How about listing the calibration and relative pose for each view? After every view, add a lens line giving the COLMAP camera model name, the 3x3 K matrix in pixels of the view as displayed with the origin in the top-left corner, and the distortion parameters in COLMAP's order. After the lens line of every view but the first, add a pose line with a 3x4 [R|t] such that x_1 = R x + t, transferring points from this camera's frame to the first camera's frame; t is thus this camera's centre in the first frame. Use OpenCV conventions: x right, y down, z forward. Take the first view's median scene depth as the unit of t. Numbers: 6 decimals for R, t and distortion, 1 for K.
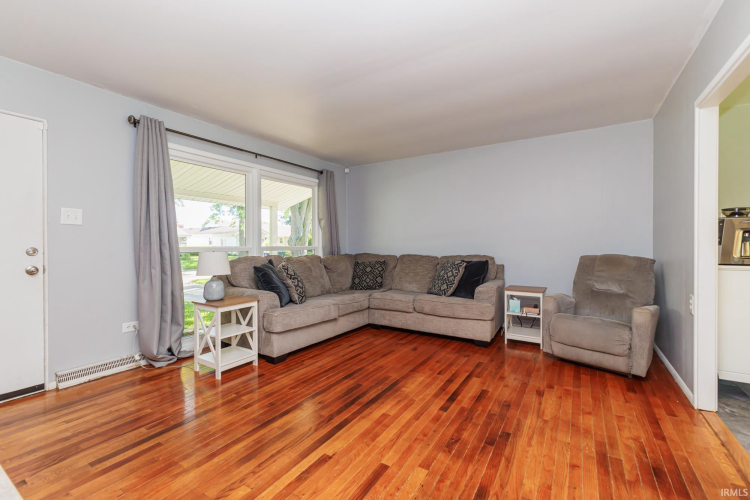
lens RADIAL K [[317.0, 0, 391.4], [0, 317.0, 245.4], [0, 0, 1]] dist [0.001555, 0.000142]
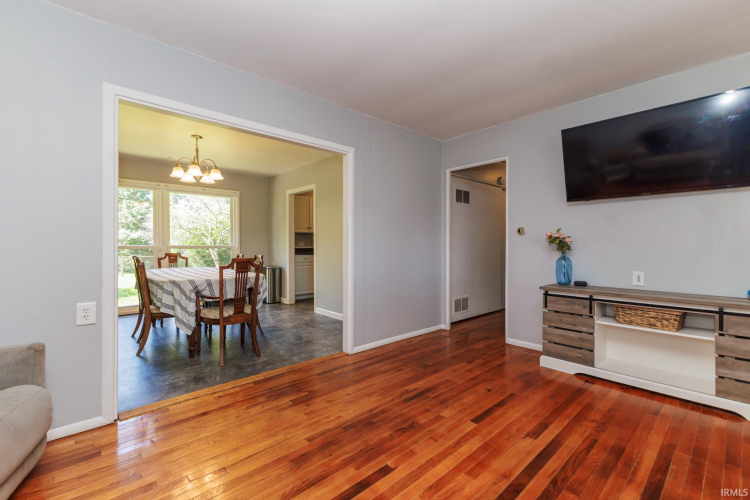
lens RADIAL K [[316.3, 0, 374.3], [0, 316.3, 246.3], [0, 0, 1]] dist [0.000249, -0.000066]
pose [[-0.948696, 0.001898, 0.316185, -0.032461], [0.005085, 0.999944, 0.009255, 0.010085], [-0.316150, 0.010388, -0.948652, 1.681550]]
